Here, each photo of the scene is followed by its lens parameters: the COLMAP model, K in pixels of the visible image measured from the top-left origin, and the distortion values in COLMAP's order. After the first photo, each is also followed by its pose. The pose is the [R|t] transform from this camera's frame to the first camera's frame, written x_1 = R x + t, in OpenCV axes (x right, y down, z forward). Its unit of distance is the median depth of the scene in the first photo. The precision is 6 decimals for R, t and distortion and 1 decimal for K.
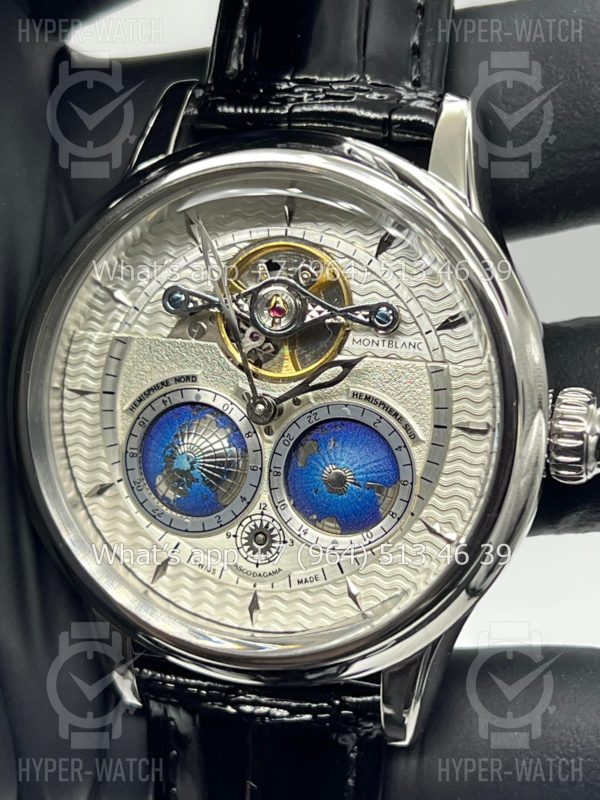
lens RADIAL K [[1823.9, 0, 302.8], [0, 1823.9, 401.6], [0, 0, 1]] dist [0.130383, 0.000000]
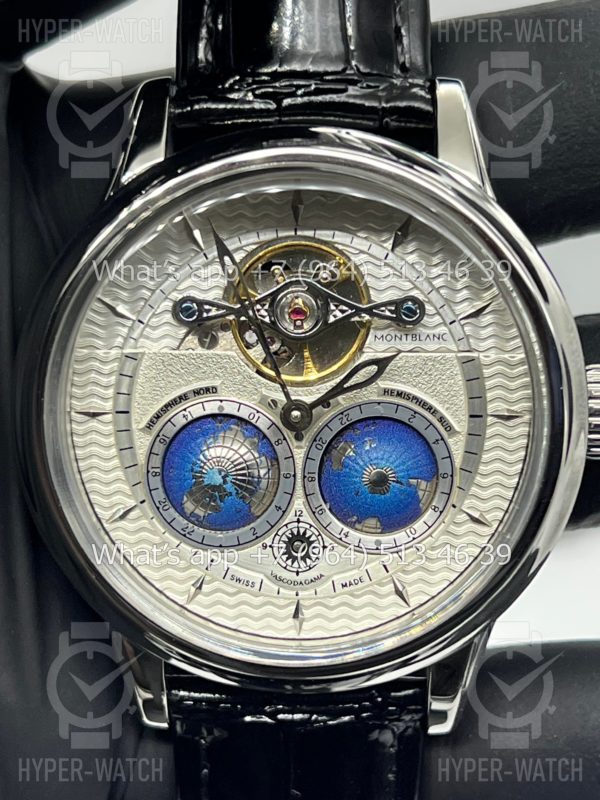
lens RADIAL K [[1823.9, 0, 287.3], [0, 1823.9, 441.2], [0, 0, 1]] dist [0.130383, 0.000000]
pose [[0.972768, -0.097435, 0.210304, -0.229943], [0.087100, 0.994517, 0.057881, -0.038437], [-0.214791, -0.037988, 0.975921, 0.045333]]
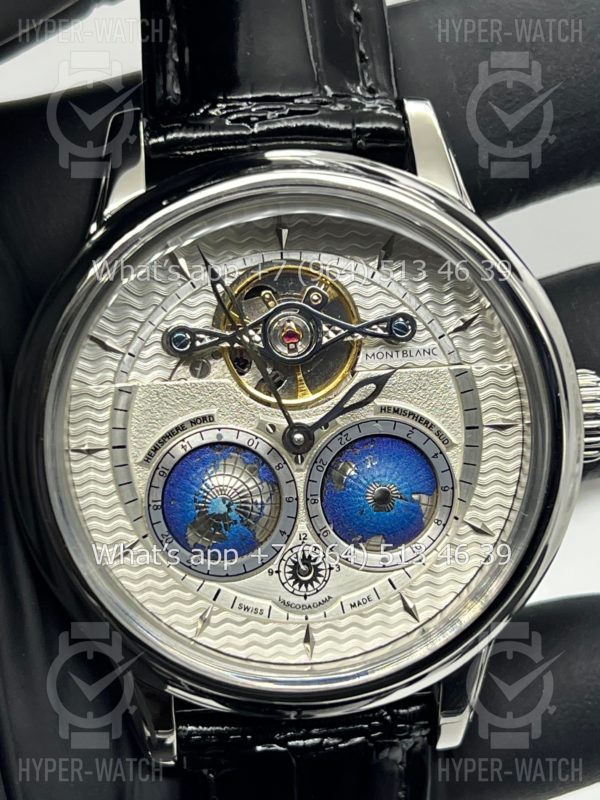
lens RADIAL K [[1823.9, 0, 298.9], [0, 1823.9, 401.6], [0, 0, 1]] dist [0.130383, 0.000000]
pose [[0.931824, -0.151429, 0.329809, -0.334763], [0.146371, 0.988410, 0.040272, -0.053663], [-0.332085, 0.010748, 0.943188, 0.078076]]
